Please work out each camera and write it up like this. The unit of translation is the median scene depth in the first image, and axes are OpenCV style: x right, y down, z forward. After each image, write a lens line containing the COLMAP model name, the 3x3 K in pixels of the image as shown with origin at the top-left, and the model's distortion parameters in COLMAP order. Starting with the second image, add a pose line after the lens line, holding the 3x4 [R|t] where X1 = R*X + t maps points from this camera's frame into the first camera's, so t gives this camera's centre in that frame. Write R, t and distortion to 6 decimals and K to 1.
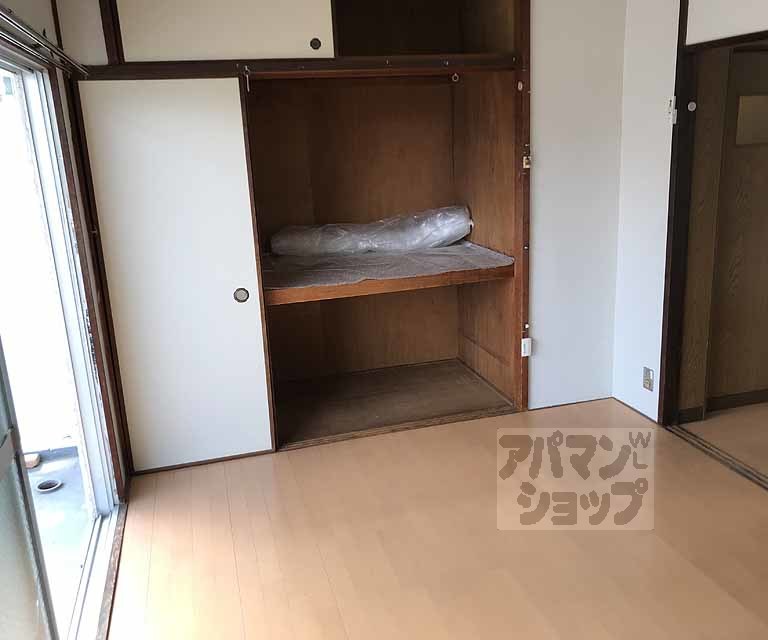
lens RADIAL K [[711.9, 0, 405.8], [0, 711.9, 312.1], [0, 0, 1]] dist [0.064730, -0.006581]
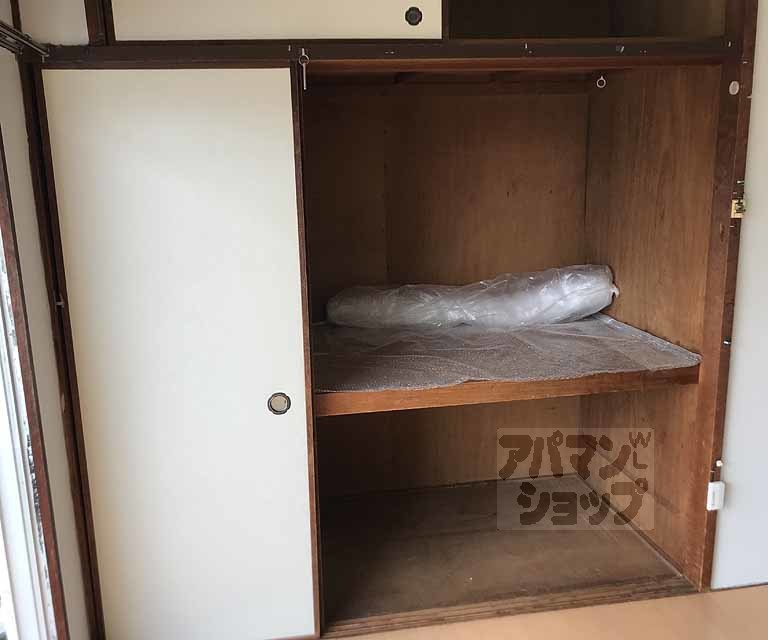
lens RADIAL K [[712.6, 0, 392.3], [0, 712.6, 314.0], [0, 0, 1]] dist [0.059307, -0.016389]
pose [[0.995672, 0.039102, -0.084316, -0.068860], [-0.041631, 0.998728, -0.028446, -0.081146], [0.083097, 0.031833, 0.996033, 0.324984]]
